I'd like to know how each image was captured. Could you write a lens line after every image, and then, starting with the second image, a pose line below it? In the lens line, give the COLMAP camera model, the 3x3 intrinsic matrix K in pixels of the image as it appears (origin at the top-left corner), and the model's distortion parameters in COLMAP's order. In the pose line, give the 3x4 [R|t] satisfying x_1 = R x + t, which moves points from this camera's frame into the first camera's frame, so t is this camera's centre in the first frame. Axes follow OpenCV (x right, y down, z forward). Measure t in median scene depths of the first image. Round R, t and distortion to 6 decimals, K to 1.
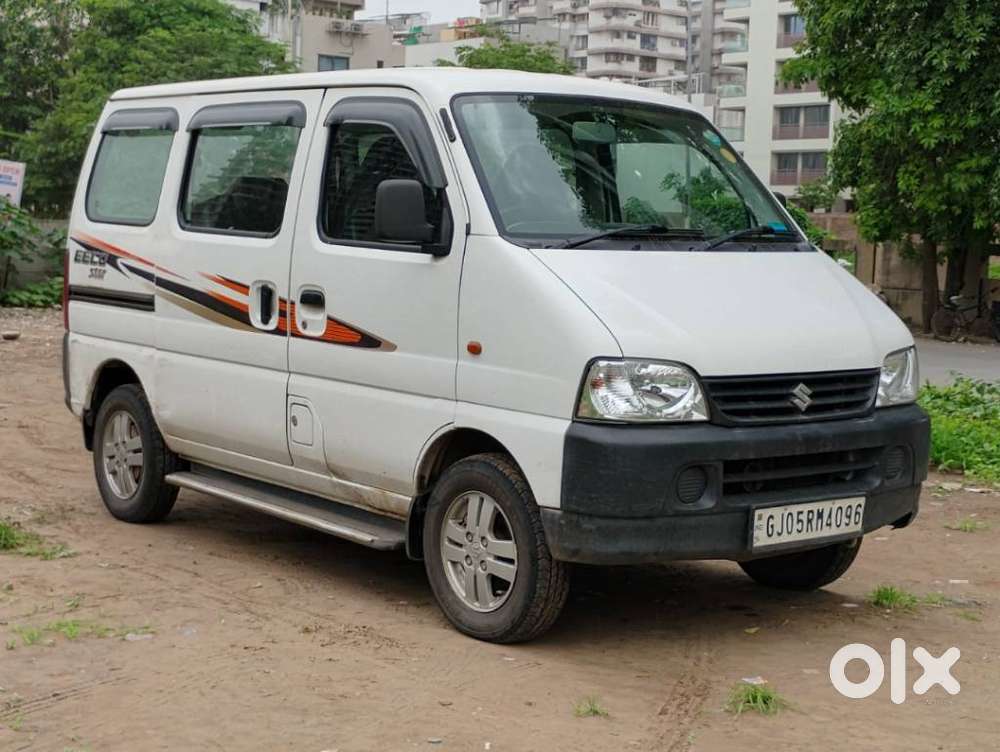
lens RADIAL K [[1681.3, 0, 500.0], [0, 1681.3, 376.0], [0, 0, 1]] dist [0.106307, -0.437348]
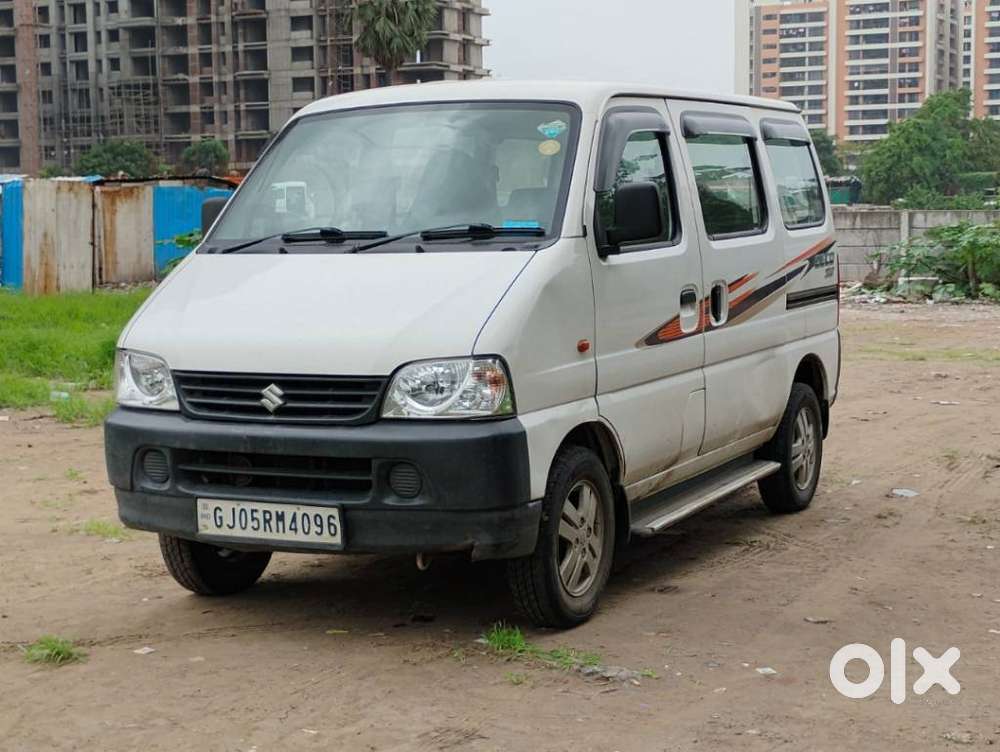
lens RADIAL K [[1681.3, 0, 500.0], [0, 1681.3, 376.0], [0, 0, 1]] dist [0.106307, -0.437348]
pose [[0.415747, 0.051327, -0.908031, 1.040369], [-0.050893, 0.998155, 0.033119, -0.036915], [0.908055, 0.032443, 0.417592, 0.636708]]
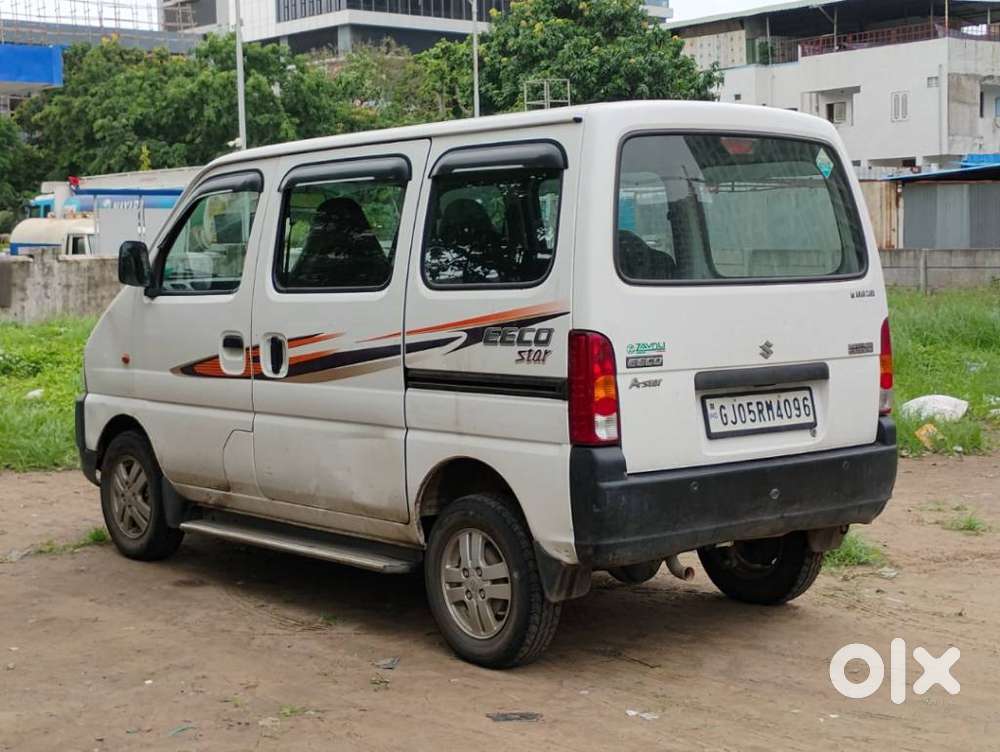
lens RADIAL K [[1681.3, 0, 500.0], [0, 1681.3, 376.0], [0, 0, 1]] dist [0.106307, -0.437348]
pose [[-0.999554, -0.011532, -0.027562, -0.056979], [-0.015907, 0.986297, 0.164209, -0.233525], [0.025291, 0.164575, -0.986040, 2.386377]]
